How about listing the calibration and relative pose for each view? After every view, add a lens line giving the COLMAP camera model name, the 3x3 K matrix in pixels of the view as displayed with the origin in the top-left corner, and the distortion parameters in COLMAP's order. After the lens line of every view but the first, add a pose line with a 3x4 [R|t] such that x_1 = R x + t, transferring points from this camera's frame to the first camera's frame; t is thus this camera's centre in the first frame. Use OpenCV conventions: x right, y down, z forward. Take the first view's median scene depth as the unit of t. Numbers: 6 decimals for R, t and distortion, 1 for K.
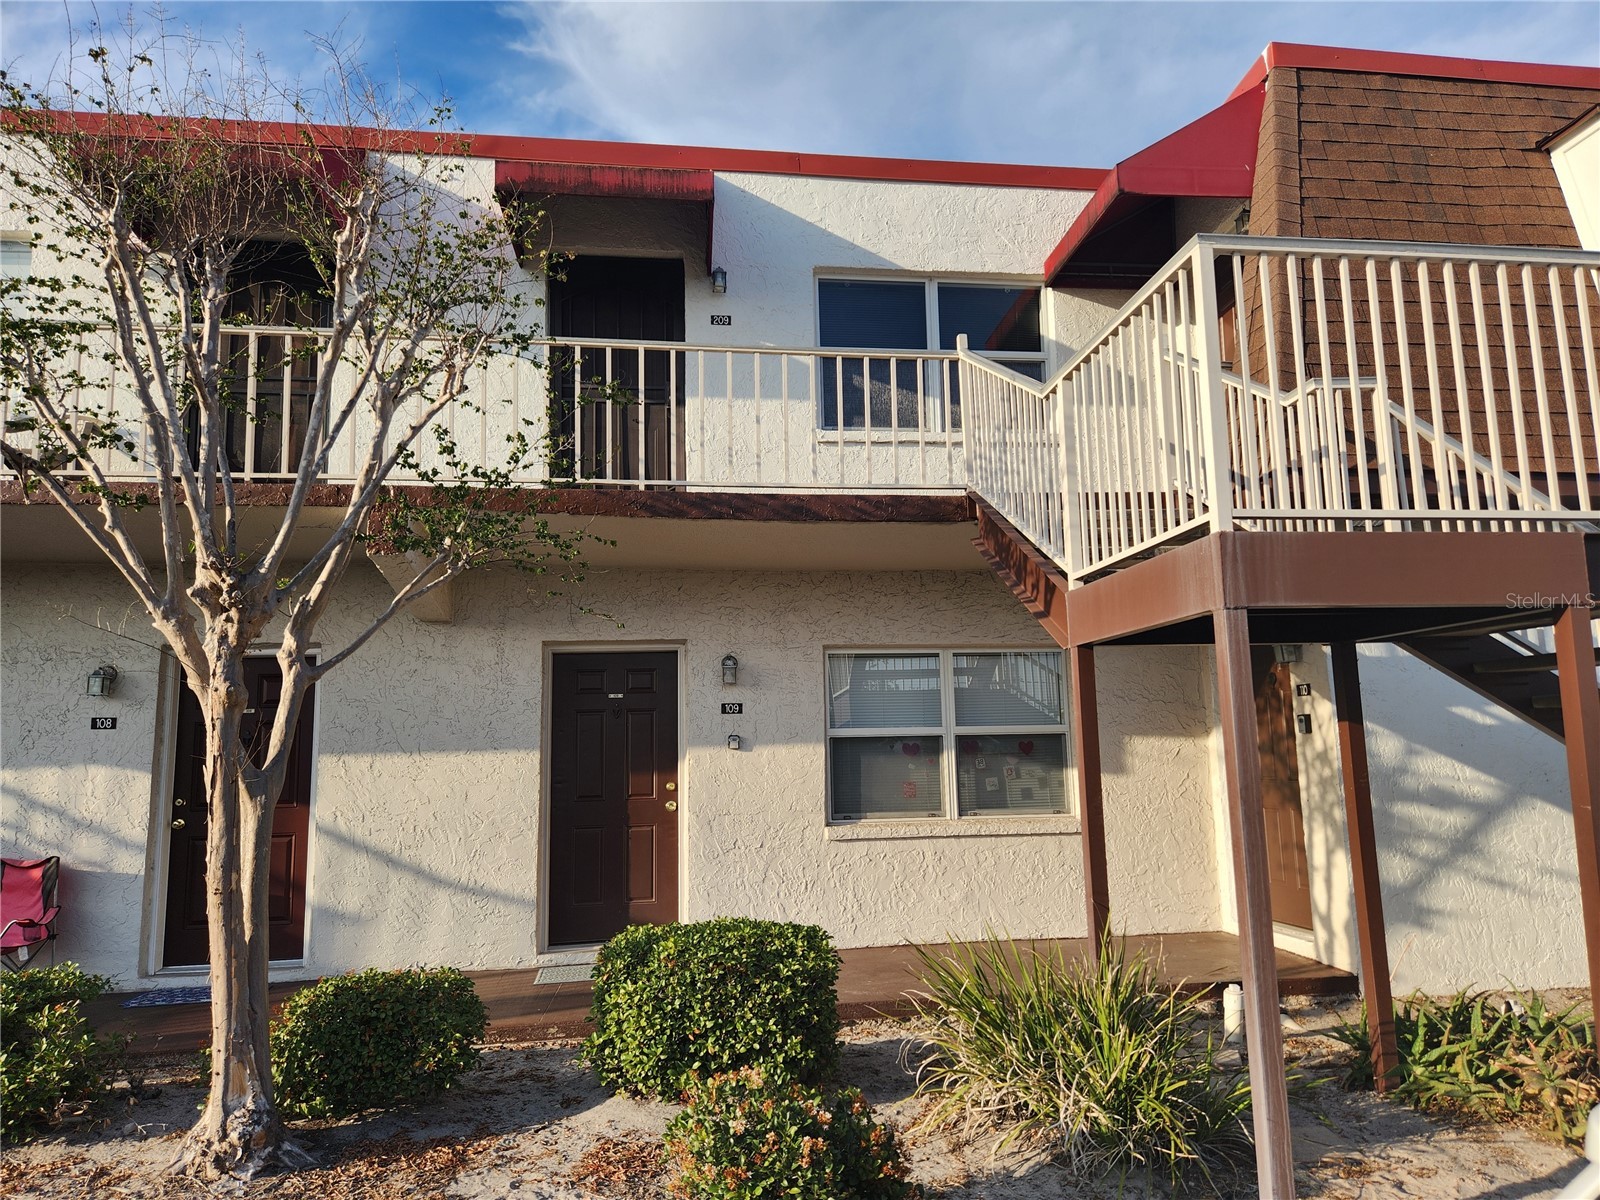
lens RADIAL K [[1048.8, 0, 805.9], [0, 1048.8, 605.0], [0, 0, 1]] dist [0.068612, -0.053734]
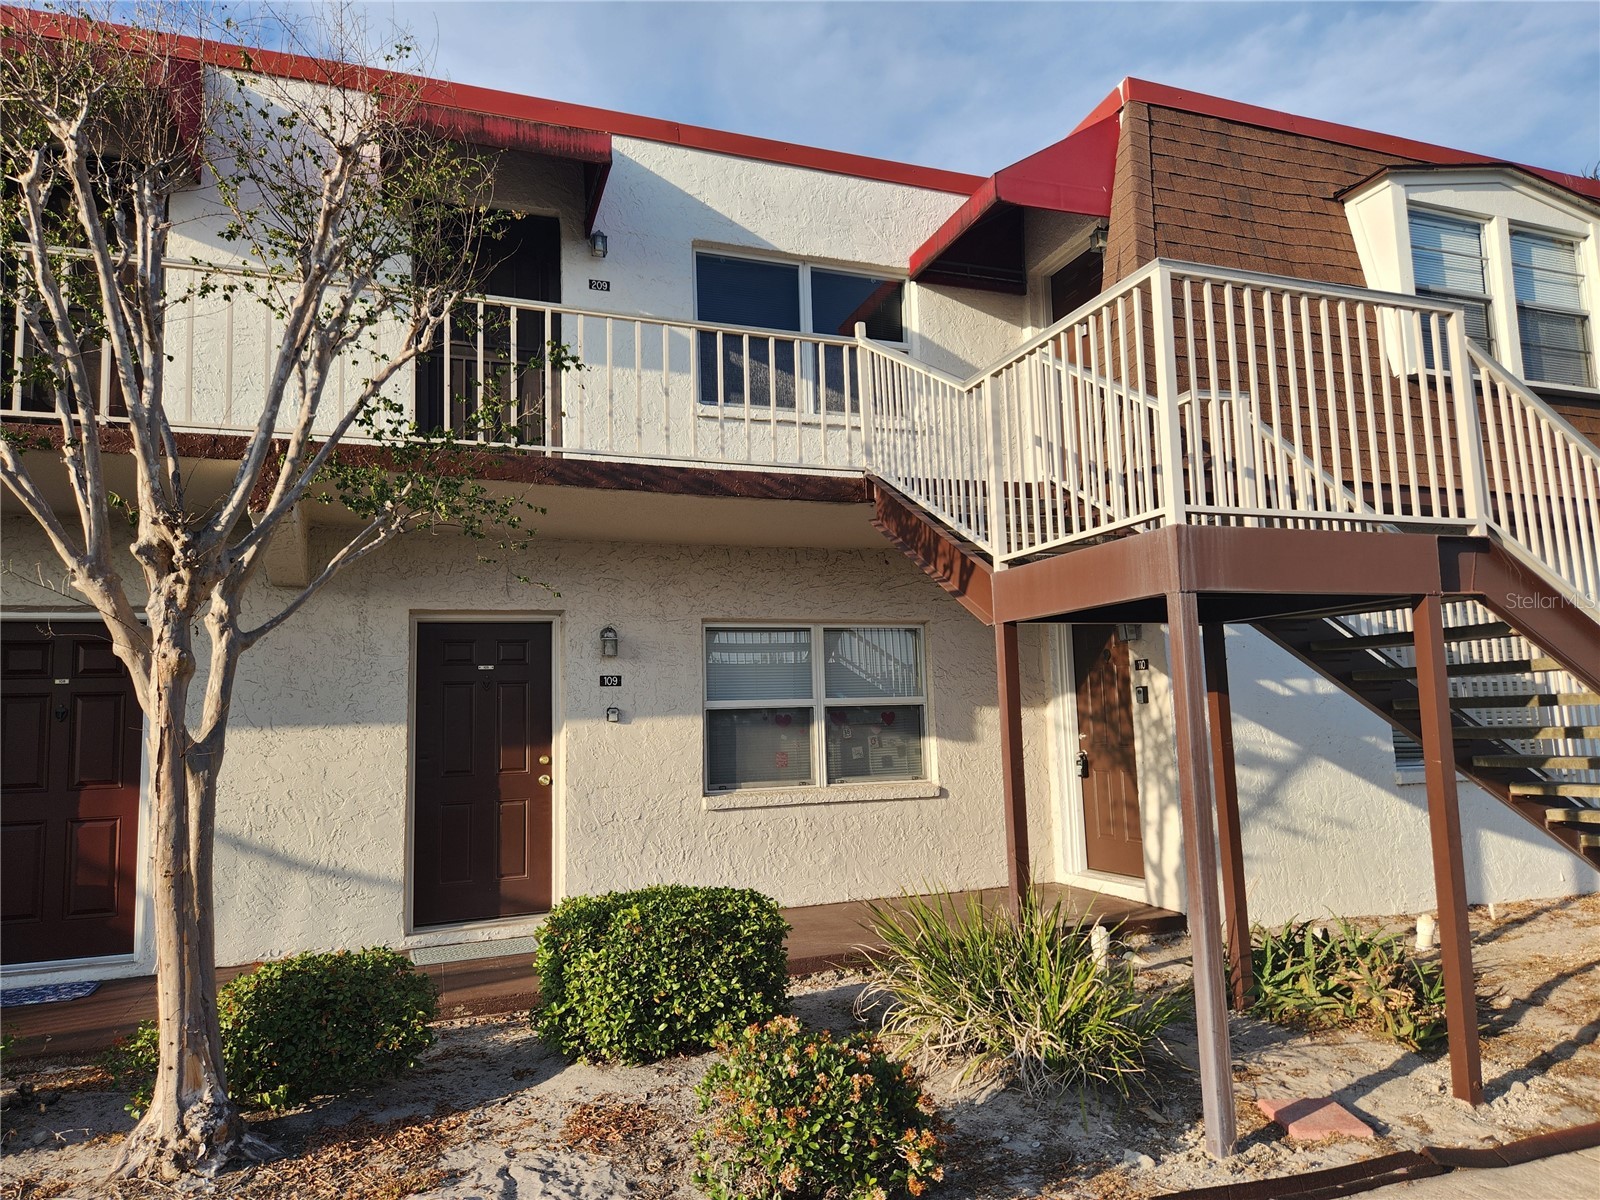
lens RADIAL K [[1055.1, 0, 800.0], [0, 1055.1, 600.0], [0, 0, 1]] dist [0.068111, -0.053329]
pose [[0.975376, 0.019851, 0.219655, -0.127007], [-0.024161, 0.999564, 0.016954, 0.001117], [-0.219223, -0.021844, 0.975430, -0.013559]]
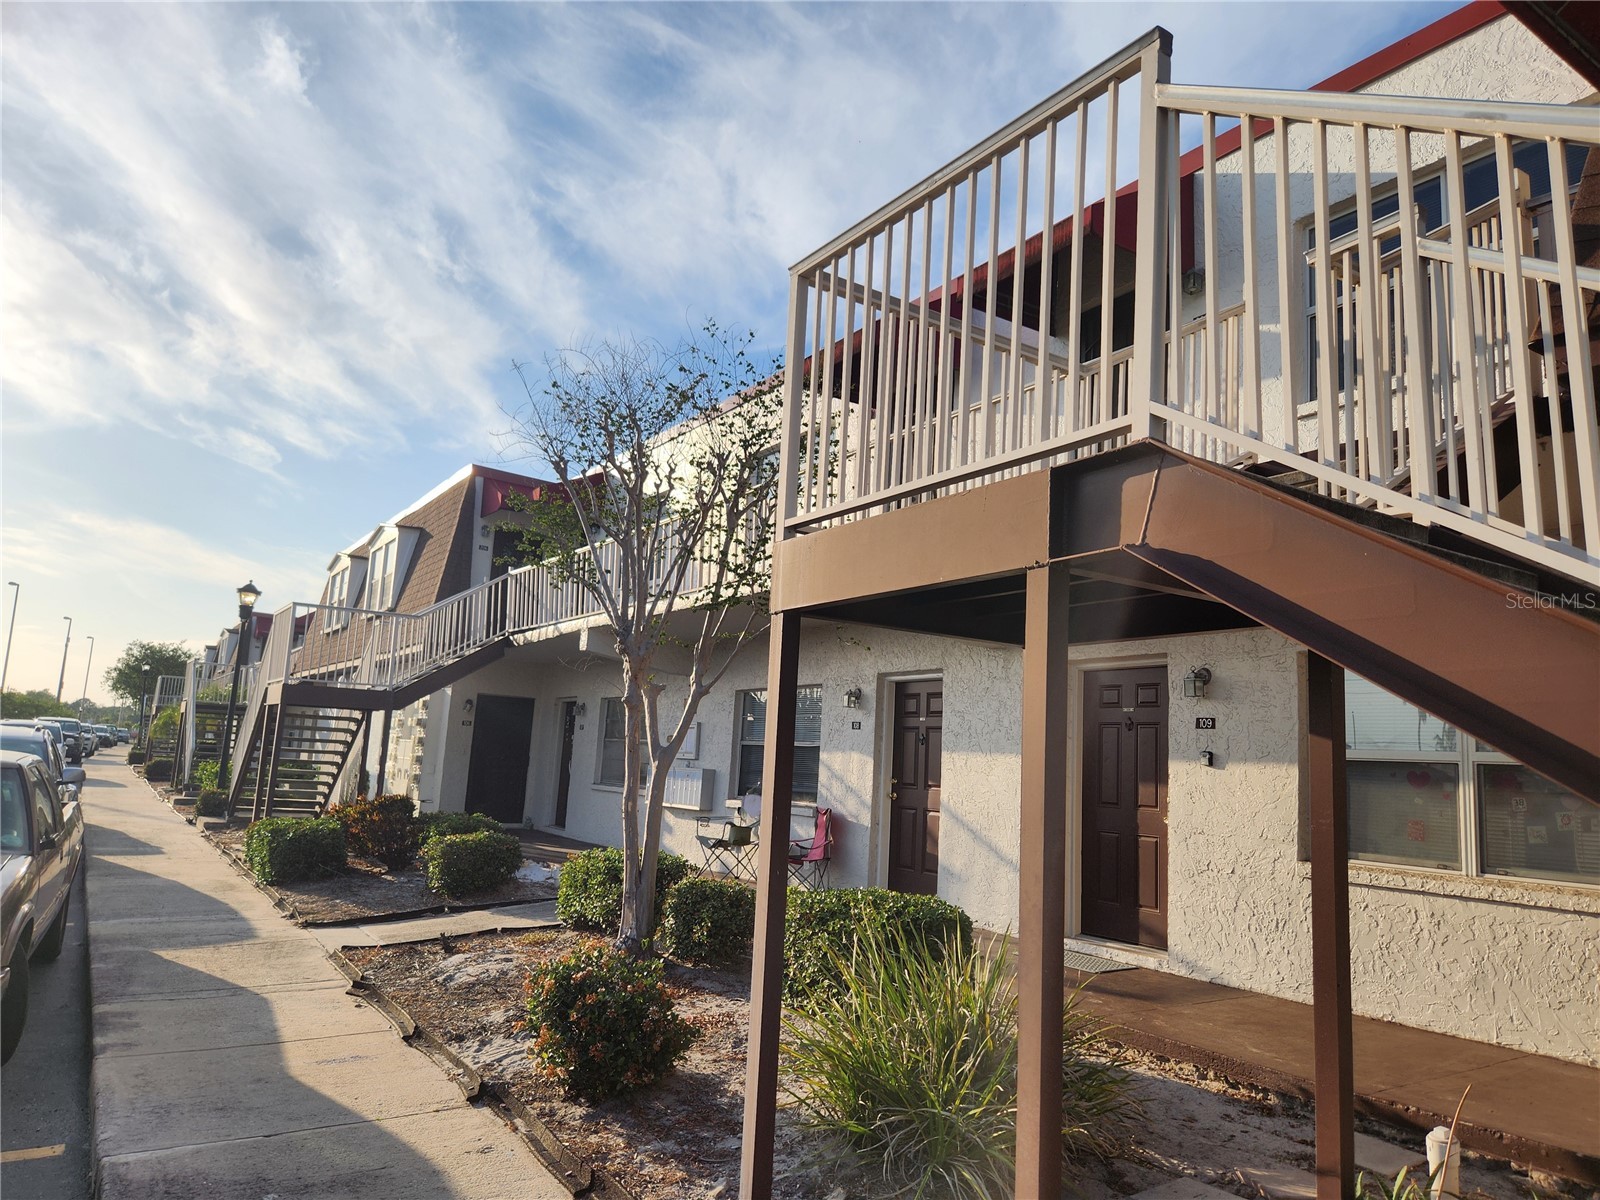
lens RADIAL K [[1048.8, 0, 805.9], [0, 1048.8, 605.0], [0, 0, 1]] dist [0.068612, -0.053734]
pose [[0.447662, -0.089243, -0.889739, 0.685435], [0.066838, 0.995563, -0.066228, 0.033844], [0.891701, -0.029820, 0.451641, 0.265394]]
